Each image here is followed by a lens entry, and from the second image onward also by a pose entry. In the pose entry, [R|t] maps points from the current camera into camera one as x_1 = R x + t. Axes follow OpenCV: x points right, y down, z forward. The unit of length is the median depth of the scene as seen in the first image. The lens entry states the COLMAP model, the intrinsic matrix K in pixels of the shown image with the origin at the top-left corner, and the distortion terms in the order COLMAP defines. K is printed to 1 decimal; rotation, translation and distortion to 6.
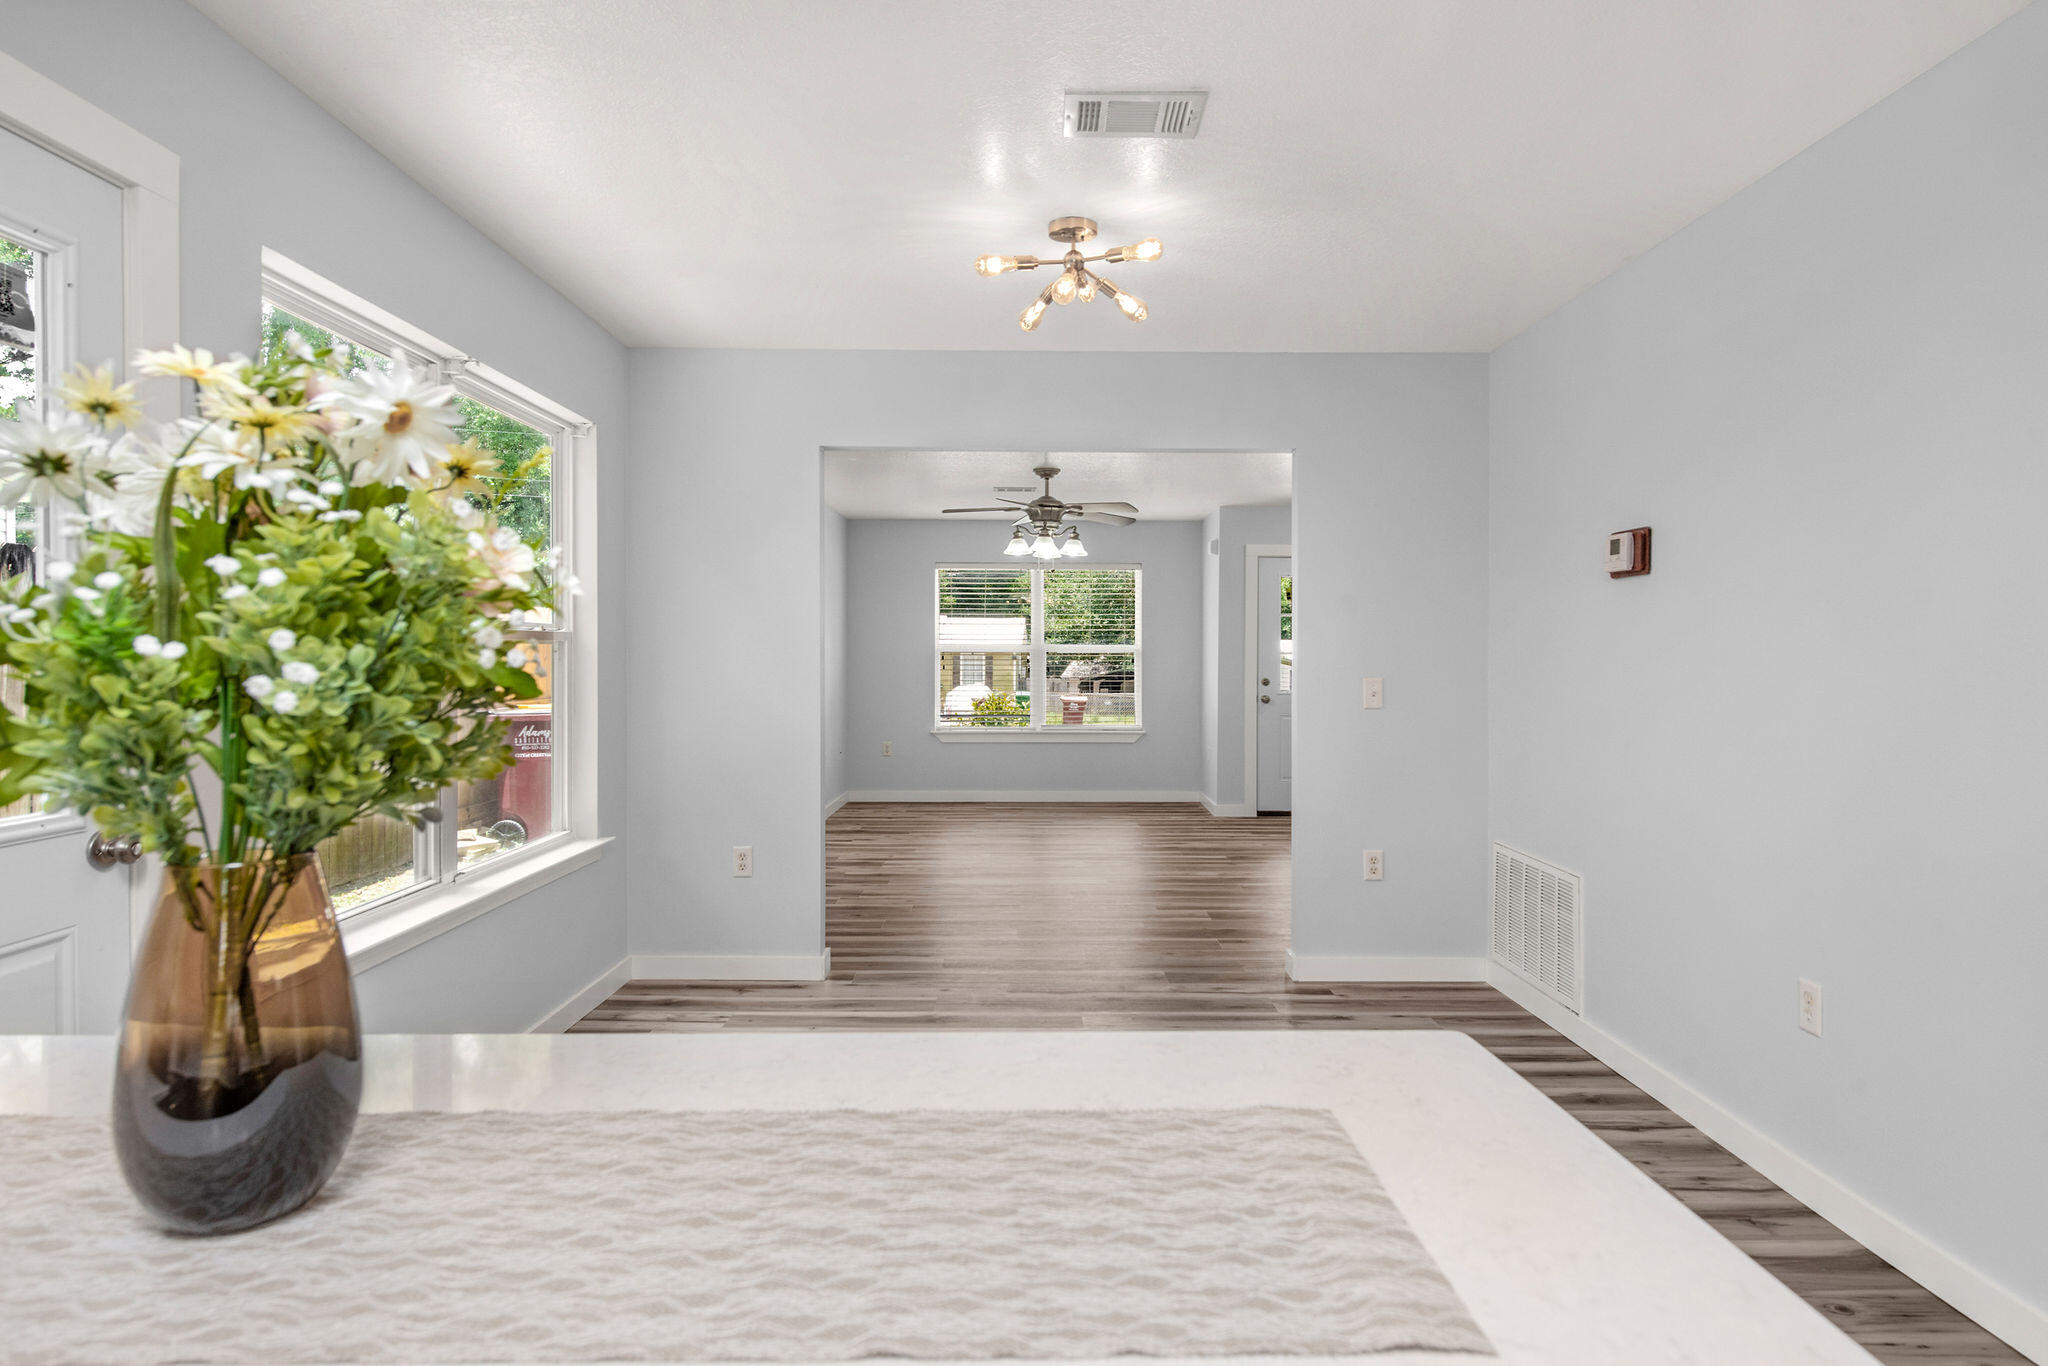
lens RADIAL K [[1193.9, 0, 1014.0], [0, 1193.9, 672.2], [0, 0, 1]] dist [0.000462, 0.000625]
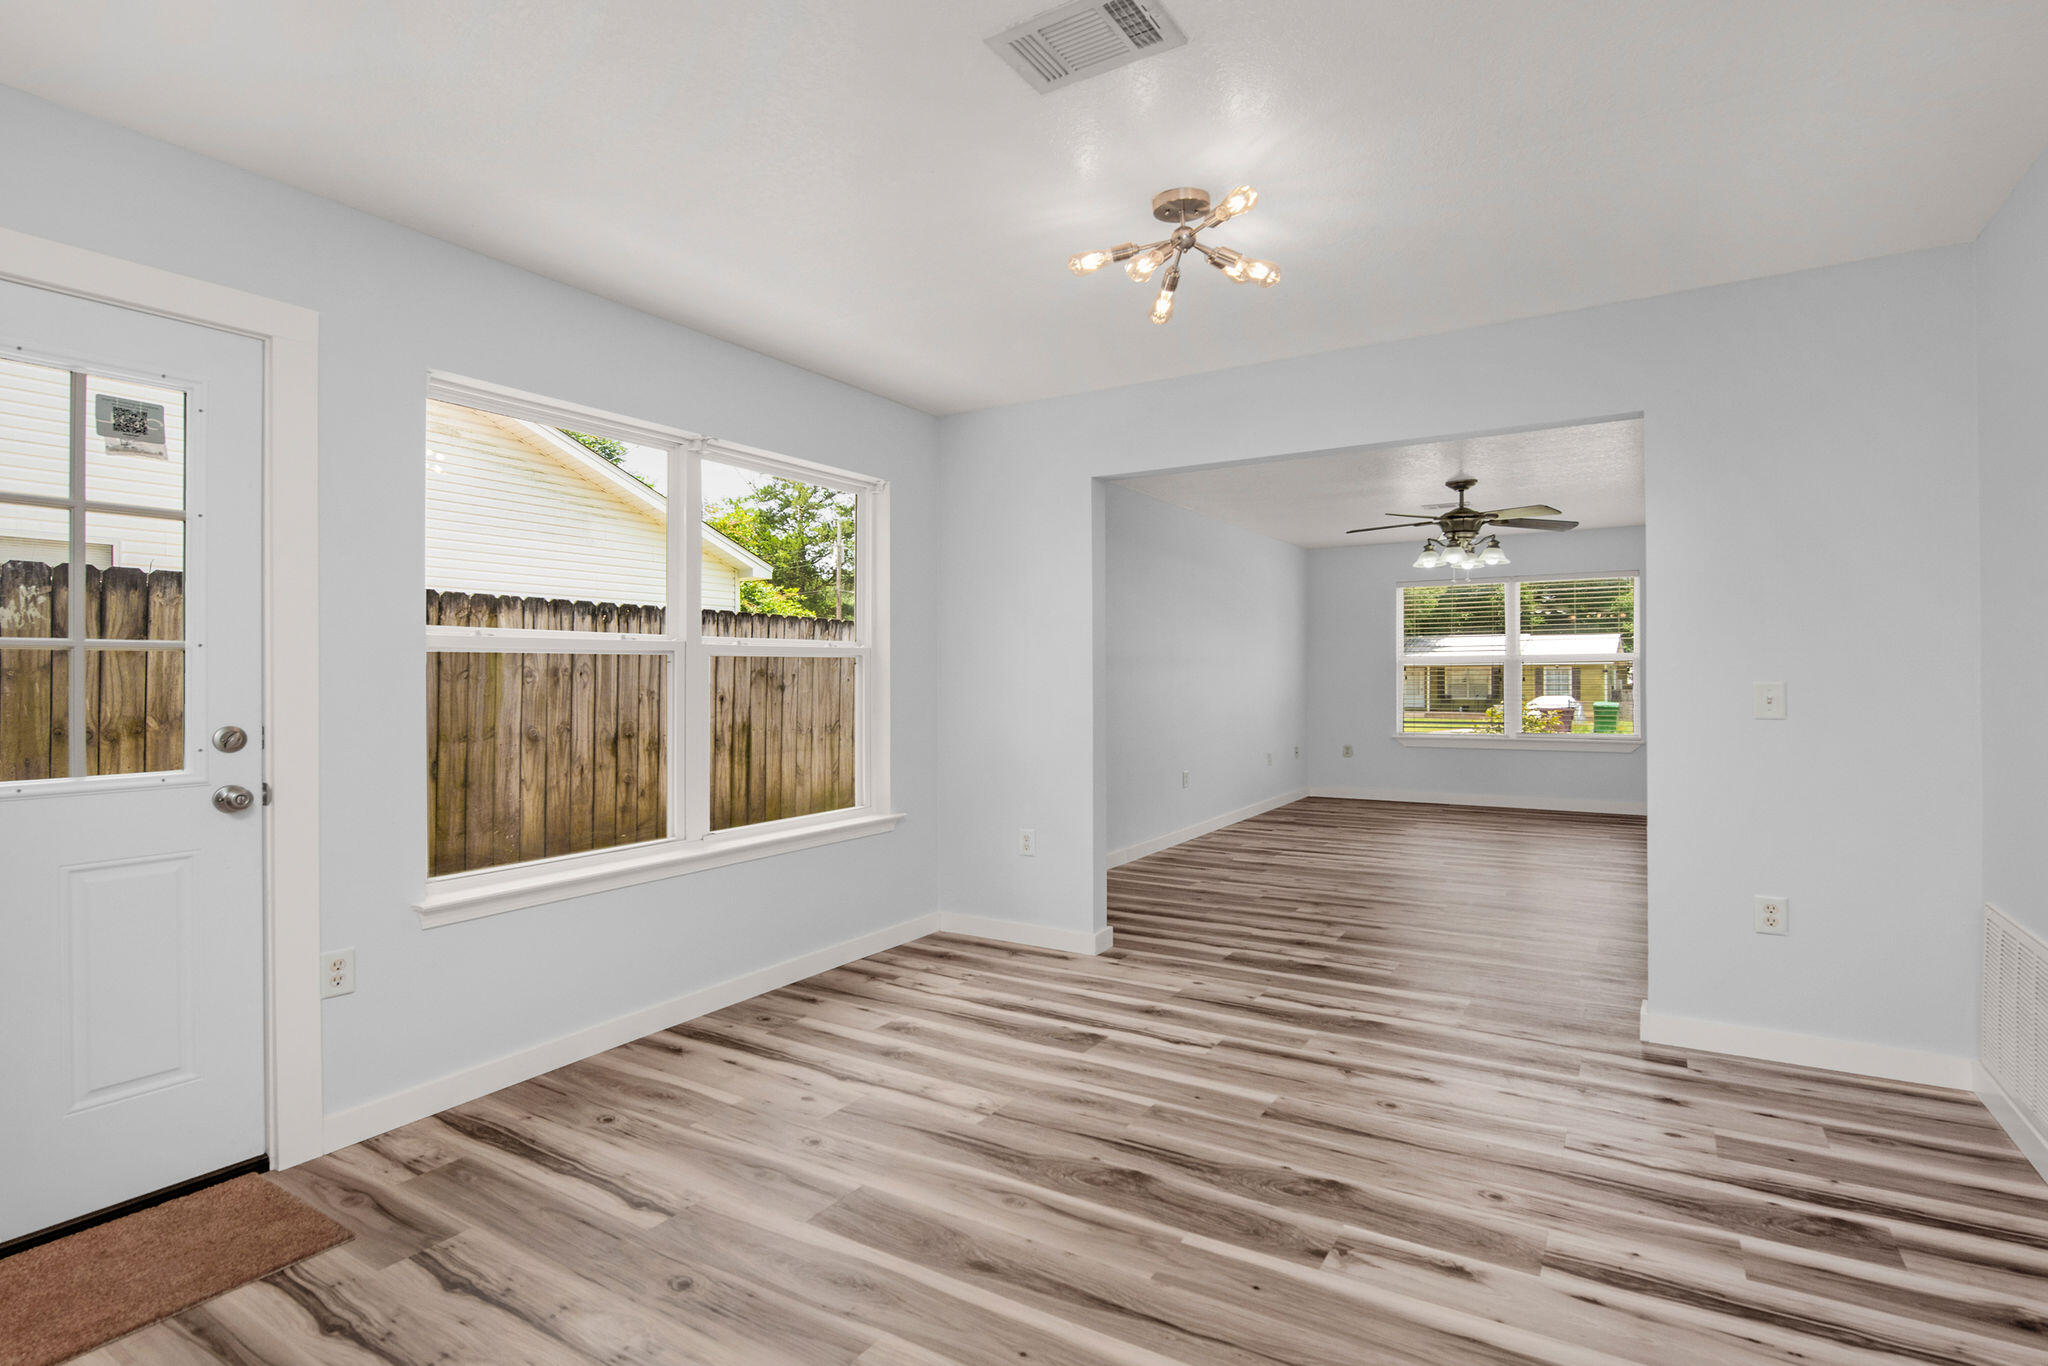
lens RADIAL K [[917.8, 0, 1024.0], [0, 917.8, 683.0], [0, 0, 1]] dist [-0.001680, -0.000194]
pose [[0.828847, -0.002440, -0.559470, 0.152919], [0.000679, 0.999994, -0.003354, 0.003655], [0.559475, 0.002400, 0.828844, 0.145928]]
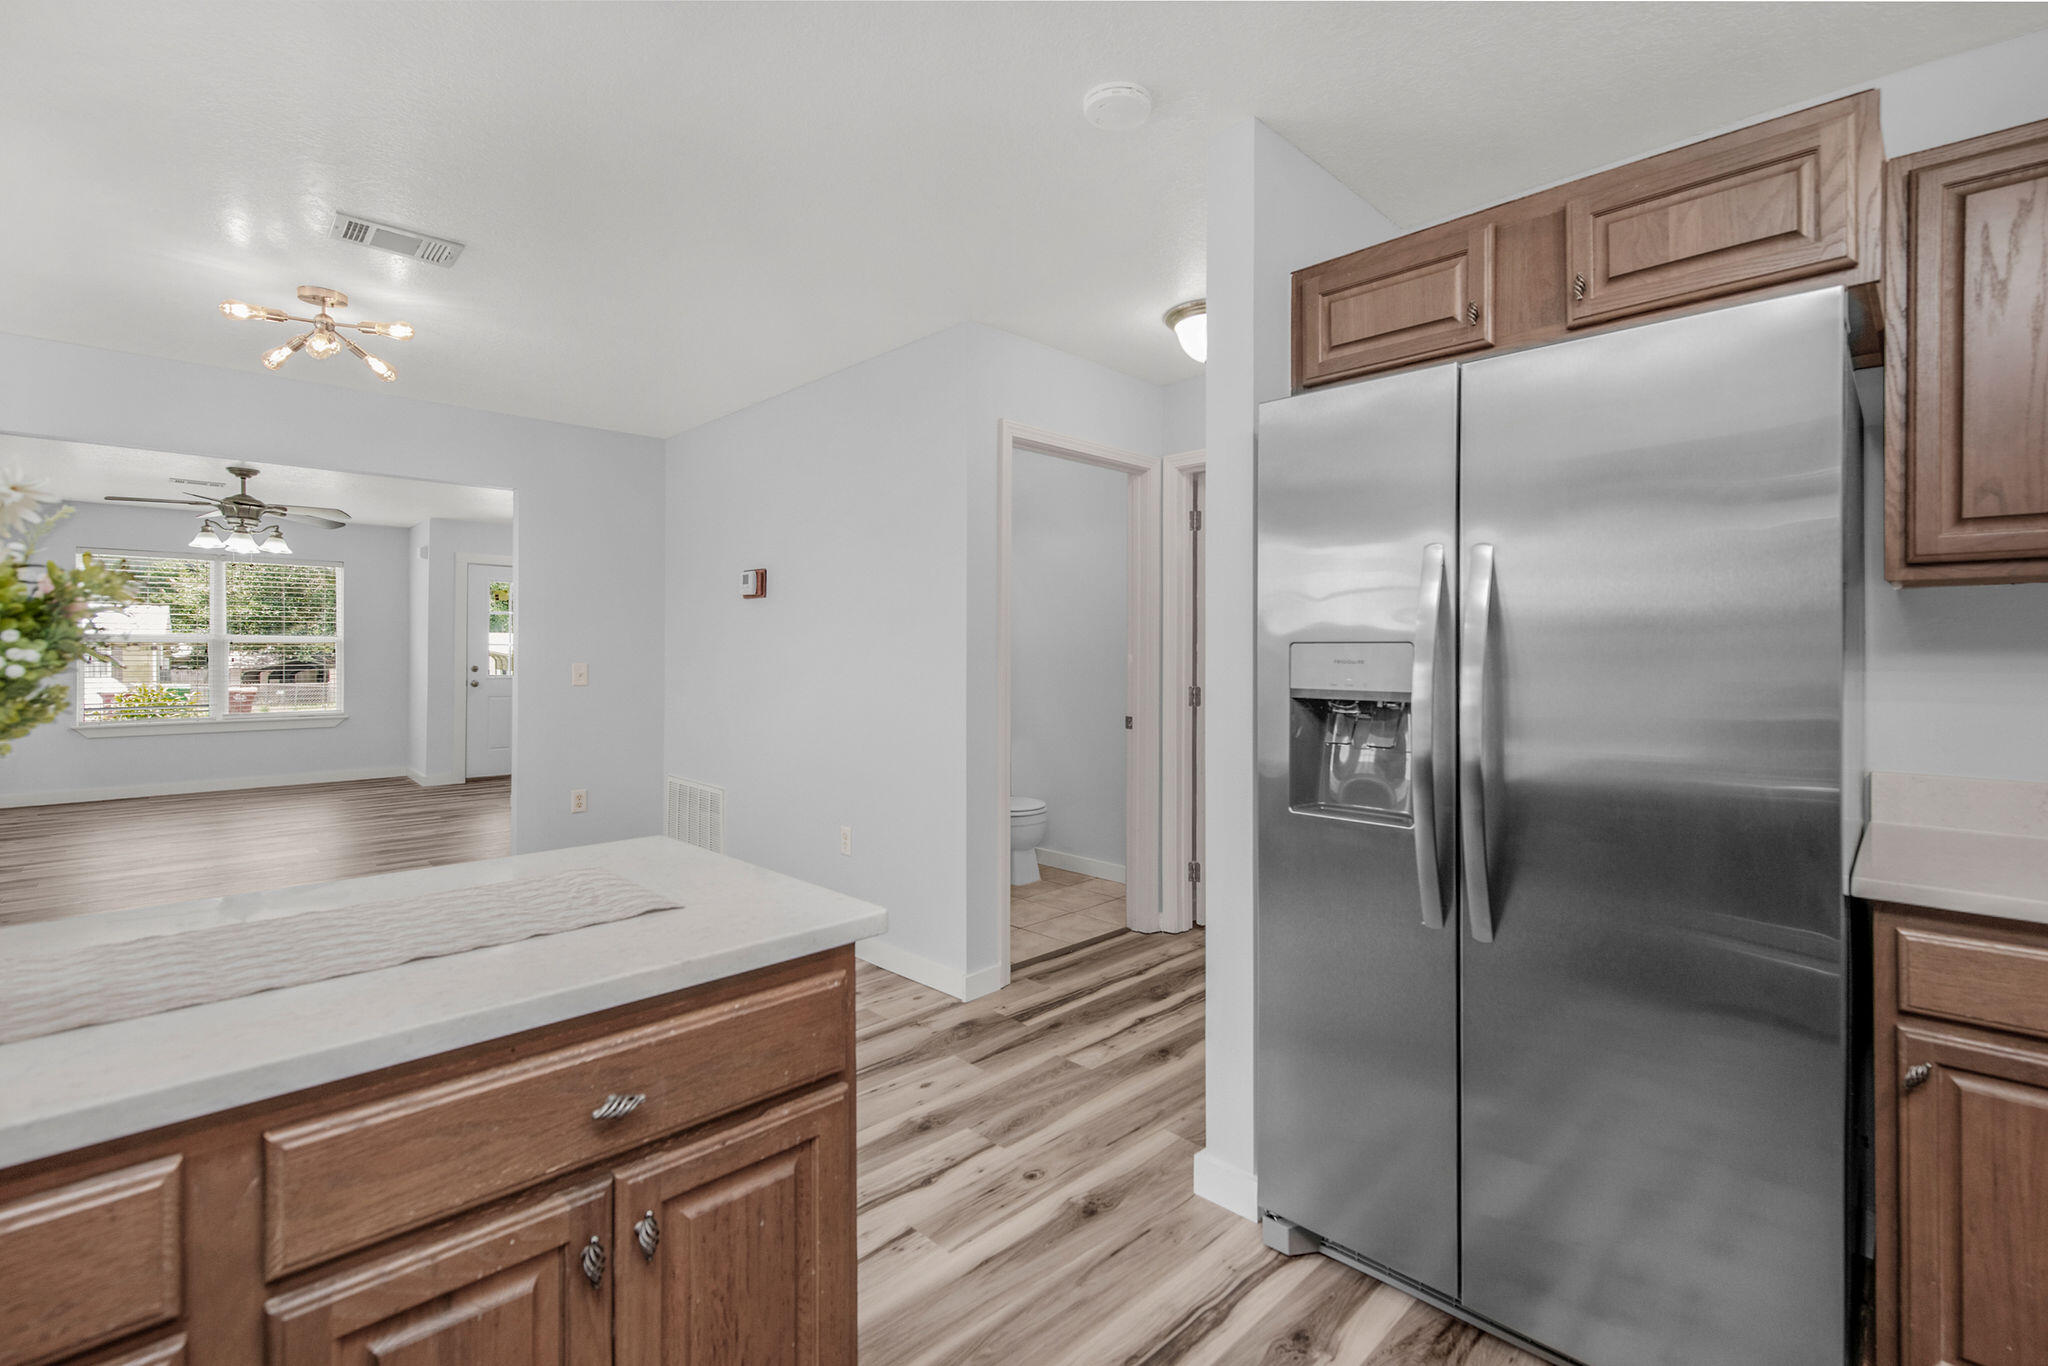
lens RADIAL K [[937.9, 0, 1071.4], [0, 937.9, 650.5], [0, 0, 1]] dist [-0.001045, -0.012545]
pose [[0.703349, 0.002941, 0.710839, -0.040727], [0.004903, 0.999948, -0.008988, 0.001597], [-0.710828, 0.009807, 0.703298, -0.096498]]
